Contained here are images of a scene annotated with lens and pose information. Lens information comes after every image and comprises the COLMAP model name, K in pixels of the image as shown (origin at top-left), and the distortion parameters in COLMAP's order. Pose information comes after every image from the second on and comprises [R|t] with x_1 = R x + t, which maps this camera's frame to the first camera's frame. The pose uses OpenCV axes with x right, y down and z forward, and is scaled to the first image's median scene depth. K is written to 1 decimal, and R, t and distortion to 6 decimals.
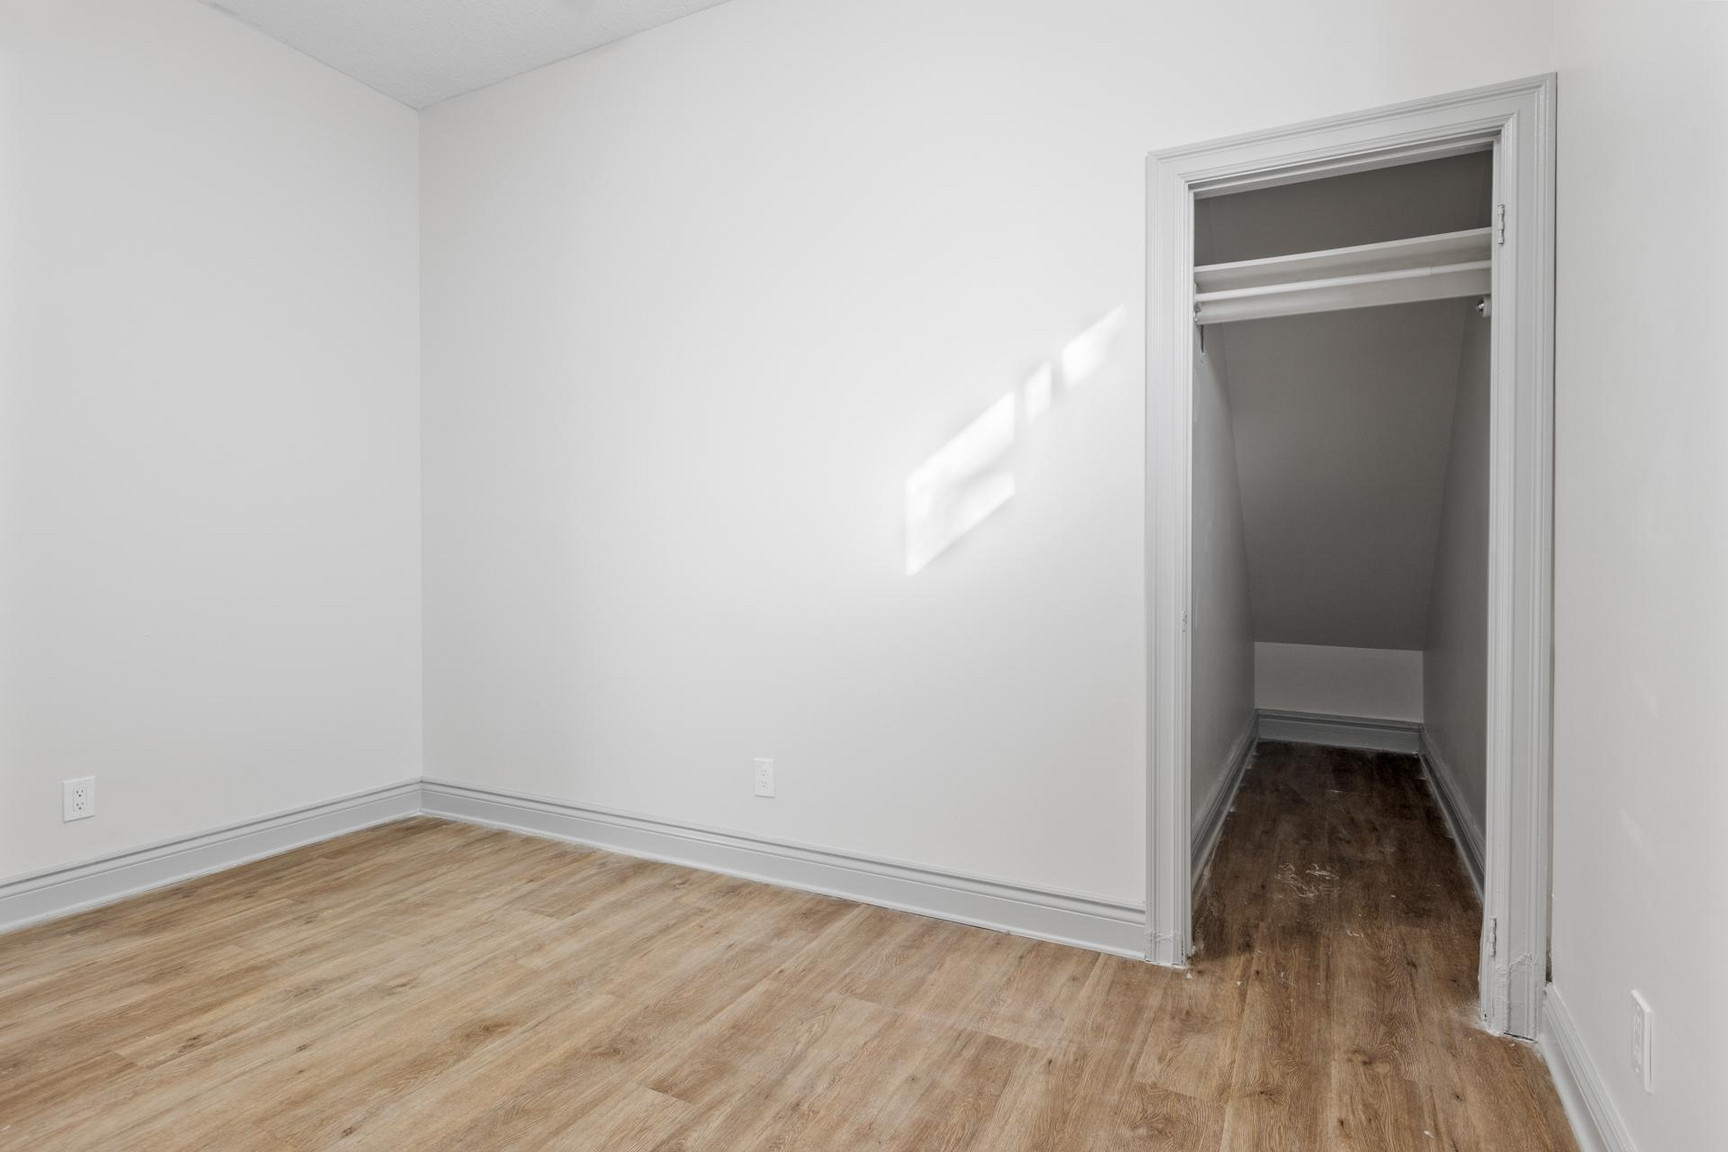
lens RADIAL K [[882.6, 0, 854.8], [0, 882.6, 561.4], [0, 0, 1]] dist [-0.006393, -0.001751]
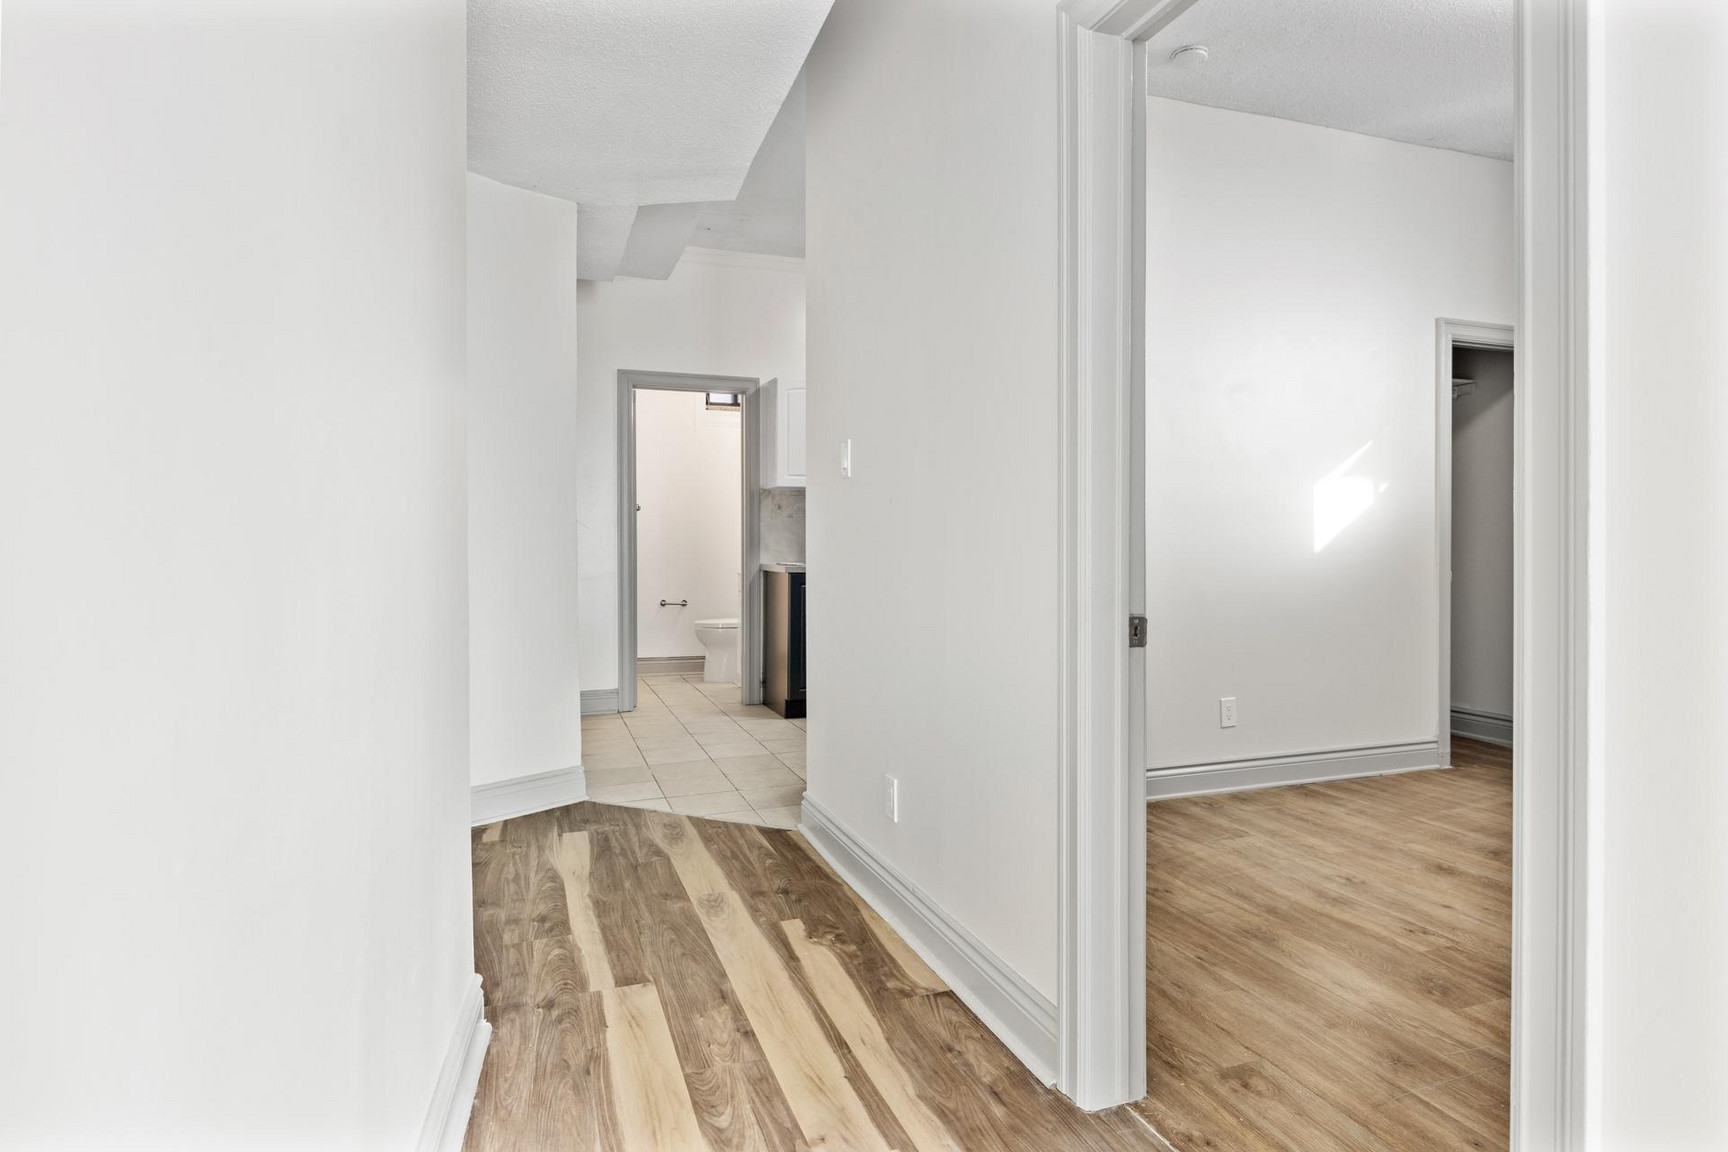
lens RADIAL K [[969.7, 0, 862.2], [0, 969.7, 545.4], [0, 0, 1]] dist [-0.003852, -0.002455]
pose [[0.672095, -0.001944, 0.740462, -1.944650], [0.009668, 0.999934, -0.006150, 0.002857], [-0.740401, 0.011292, 0.672070, 0.556118]]
